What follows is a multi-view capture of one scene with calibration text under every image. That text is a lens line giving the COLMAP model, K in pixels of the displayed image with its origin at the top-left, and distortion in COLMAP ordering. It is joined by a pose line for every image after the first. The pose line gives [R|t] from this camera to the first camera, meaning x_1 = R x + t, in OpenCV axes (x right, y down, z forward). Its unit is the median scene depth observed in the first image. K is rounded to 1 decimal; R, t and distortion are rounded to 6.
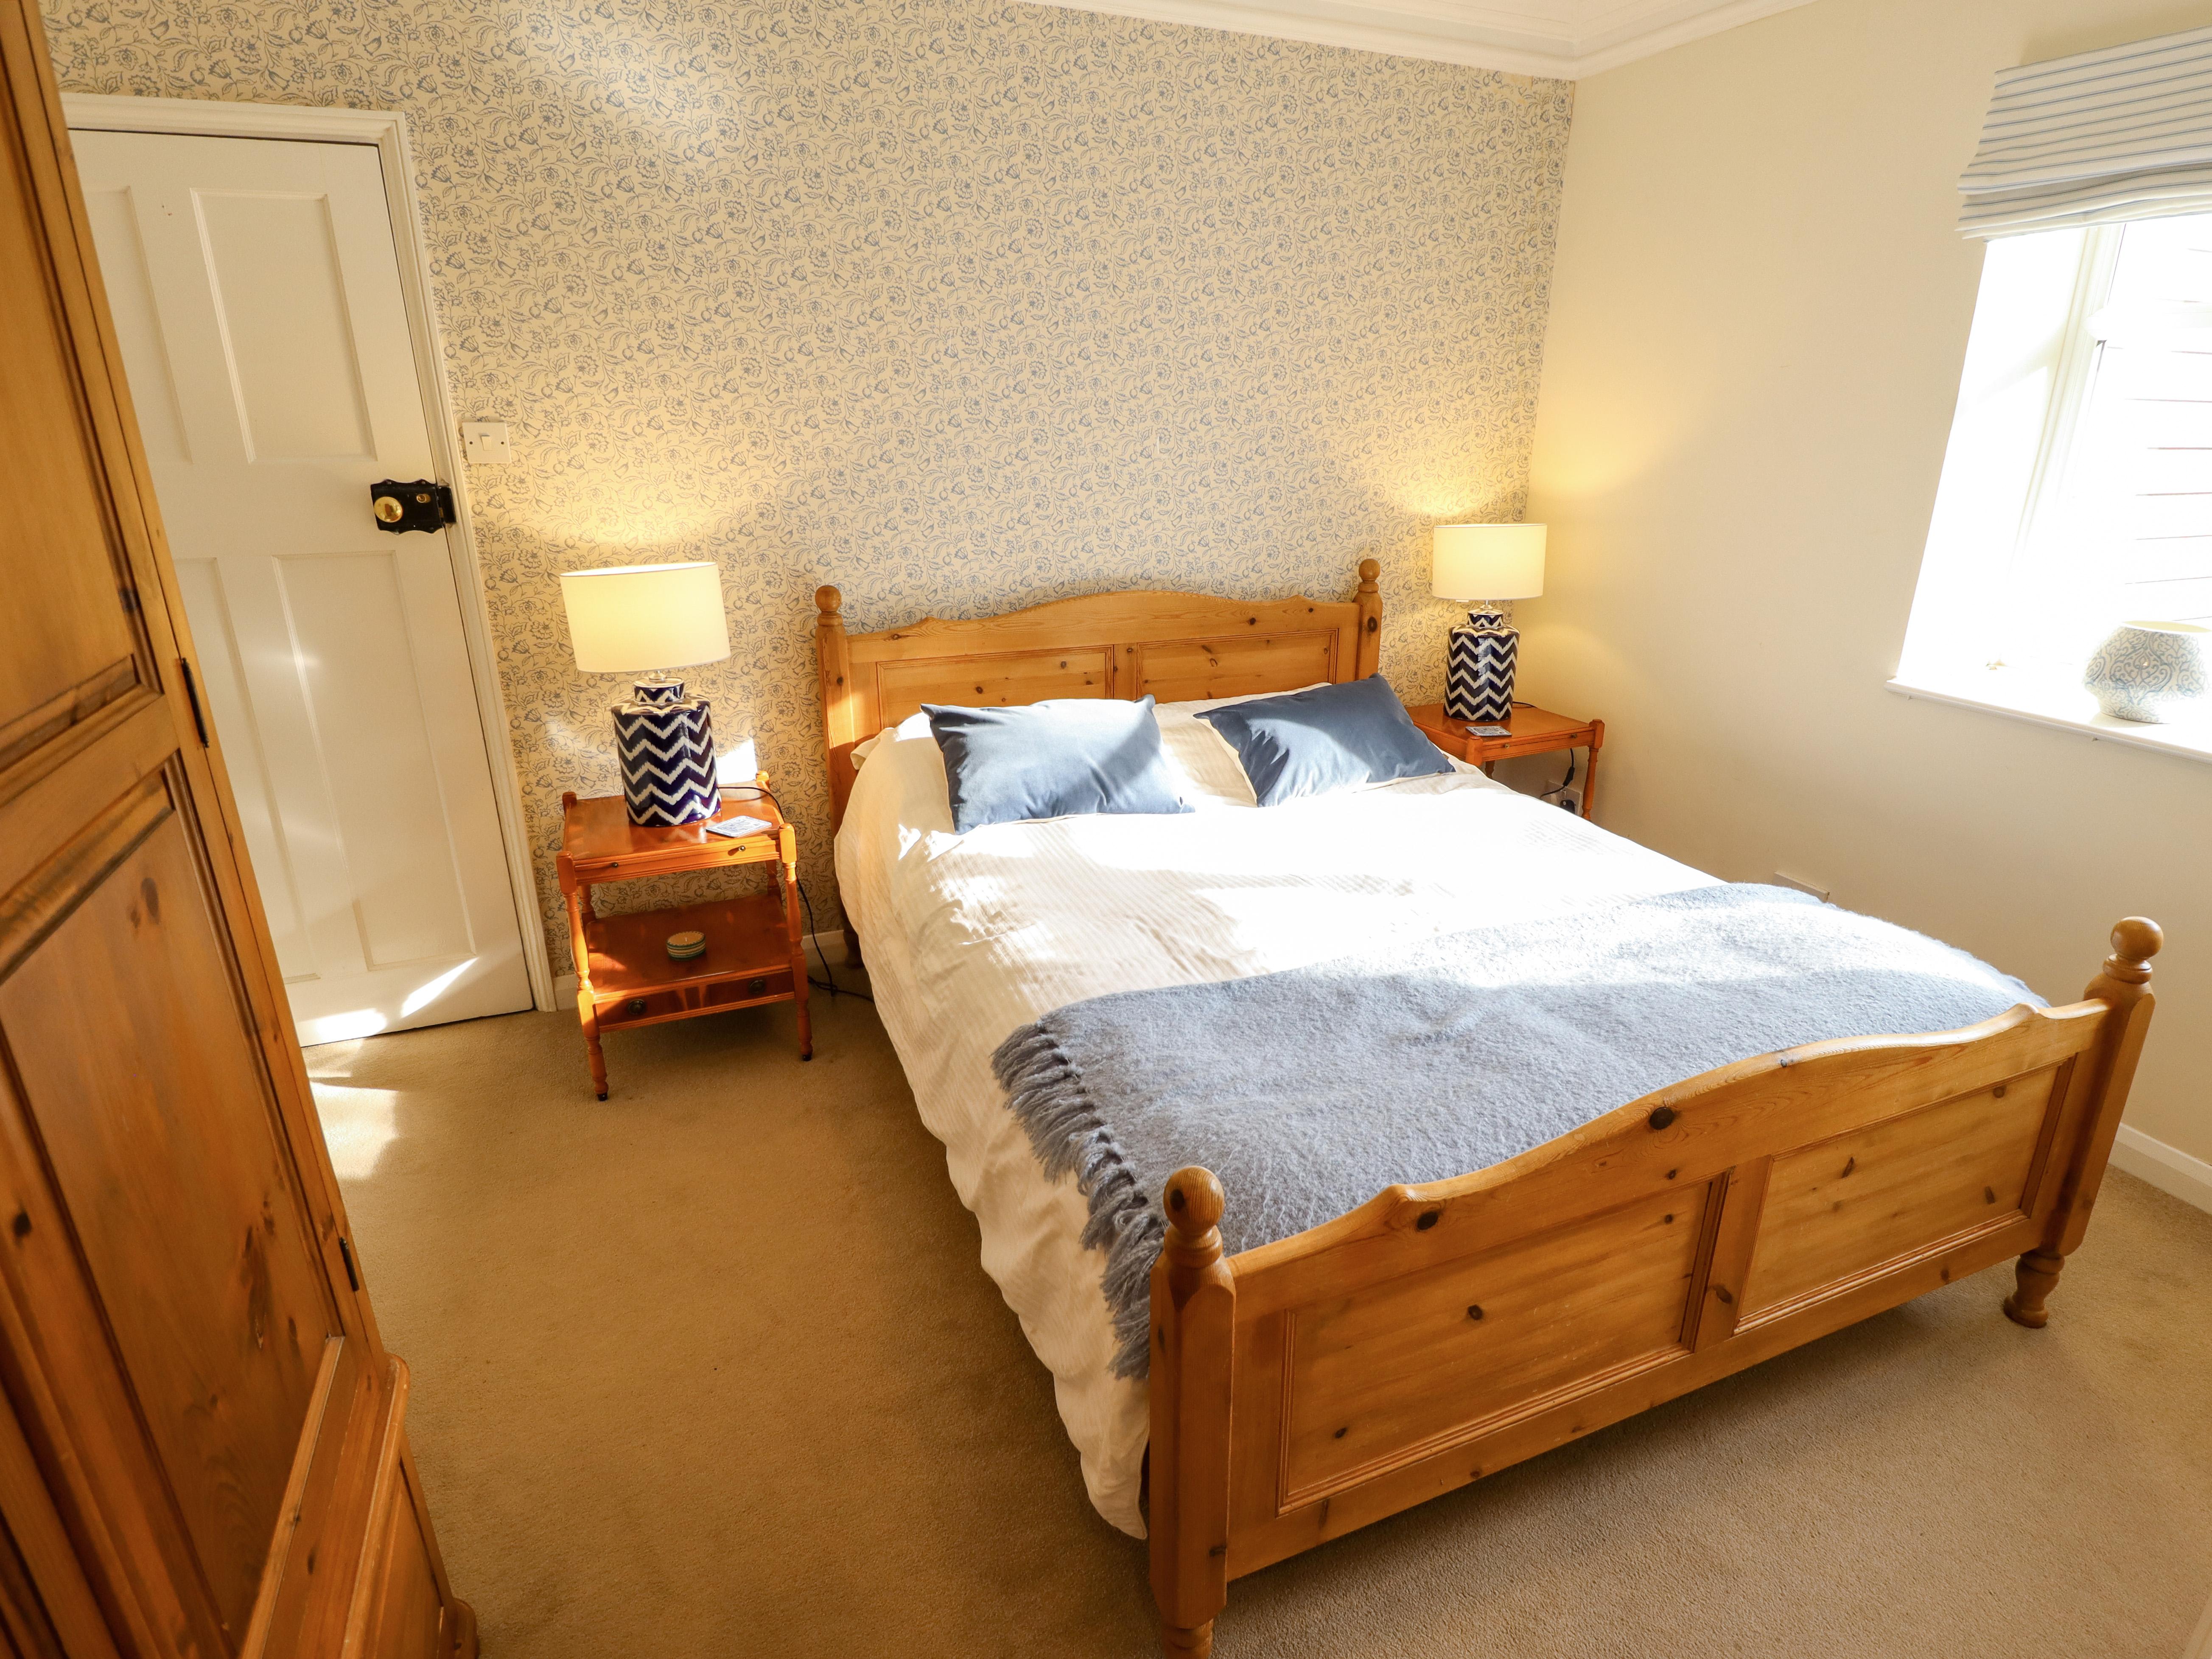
lens RADIAL K [[1175.3, 0, 1130.9], [0, 1175.3, 849.5], [0, 0, 1]] dist [0.005896, -0.014412]
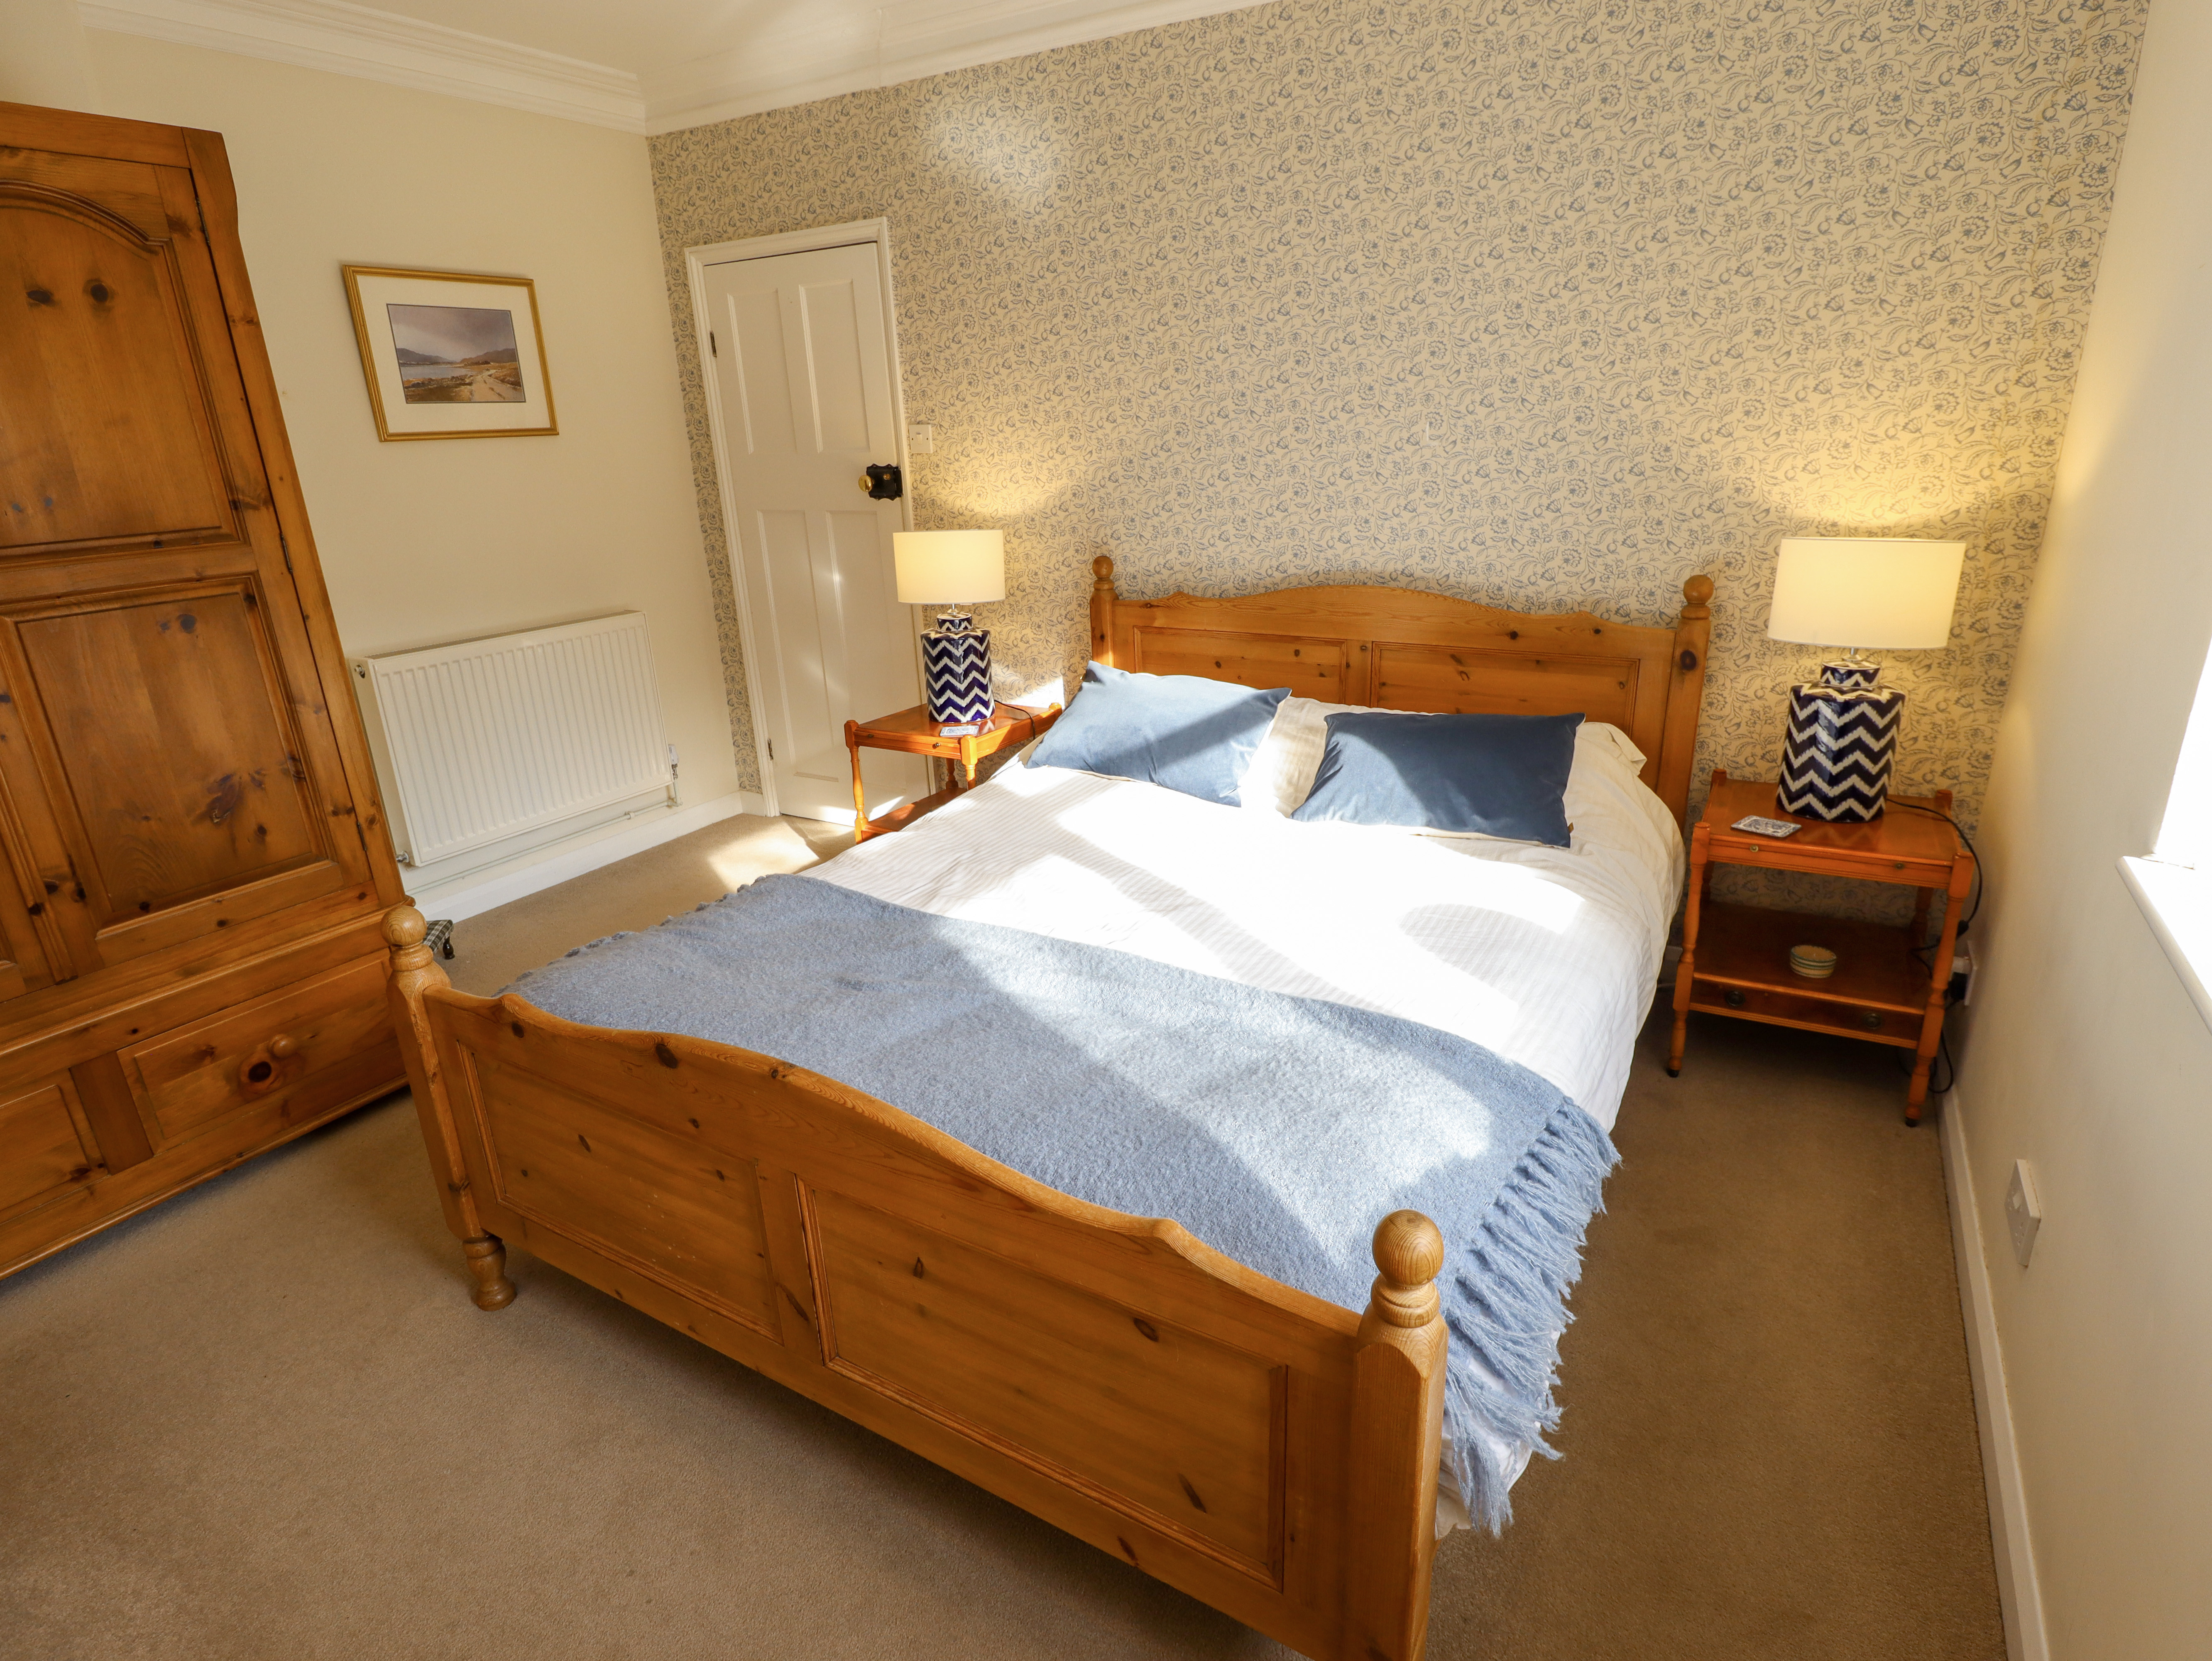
lens RADIAL K [[1175.3, 0, 1130.9], [0, 1175.3, 850.5], [0, 0, 1]] dist [0.005896, -0.014412]
pose [[0.591566, 0.261140, -0.762795, 0.745260], [-0.240645, 0.960158, 0.142080, -0.115552], [0.769506, 0.099513, 0.630839, 0.304867]]
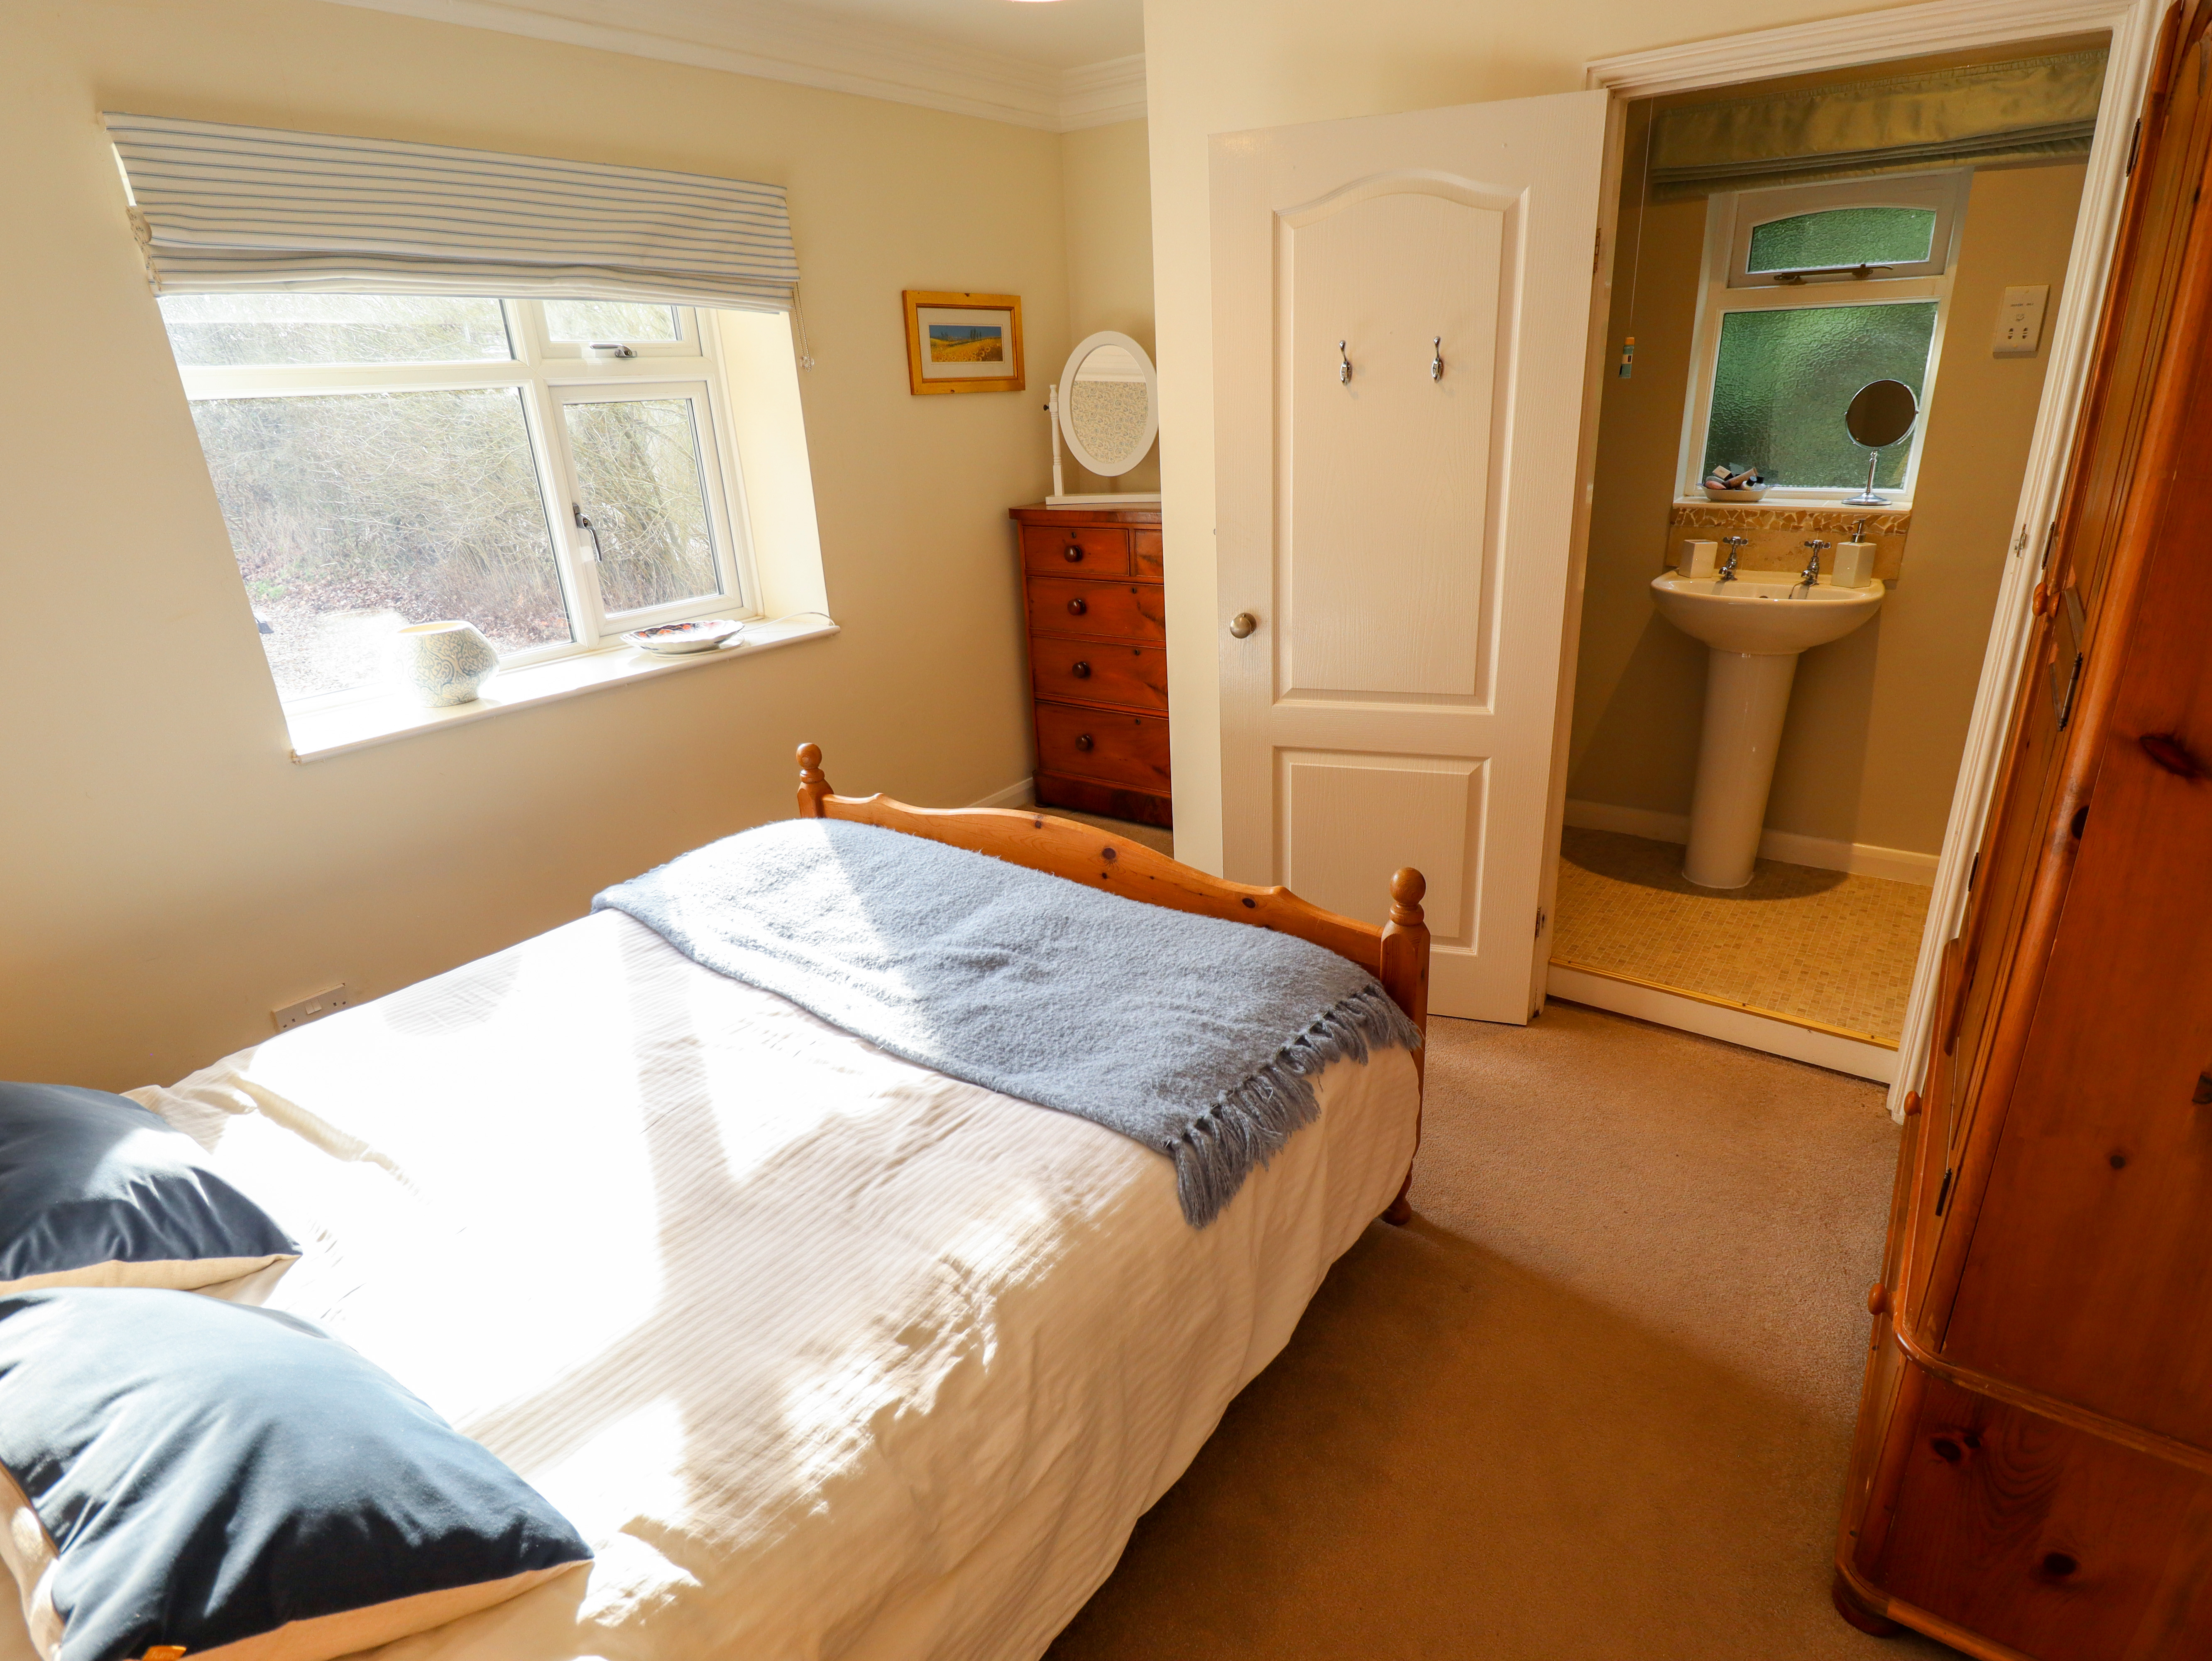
lens RADIAL K [[1183.2, 0, 1169.7], [0, 1183.2, 823.9], [0, 0, 1]] dist [0.002939, -0.016536]
pose [[-0.544749, -0.274208, 0.792502, -0.459408], [0.339157, 0.792255, 0.507252, -0.317175], [-0.766956, 0.545107, -0.338580, 0.760355]]
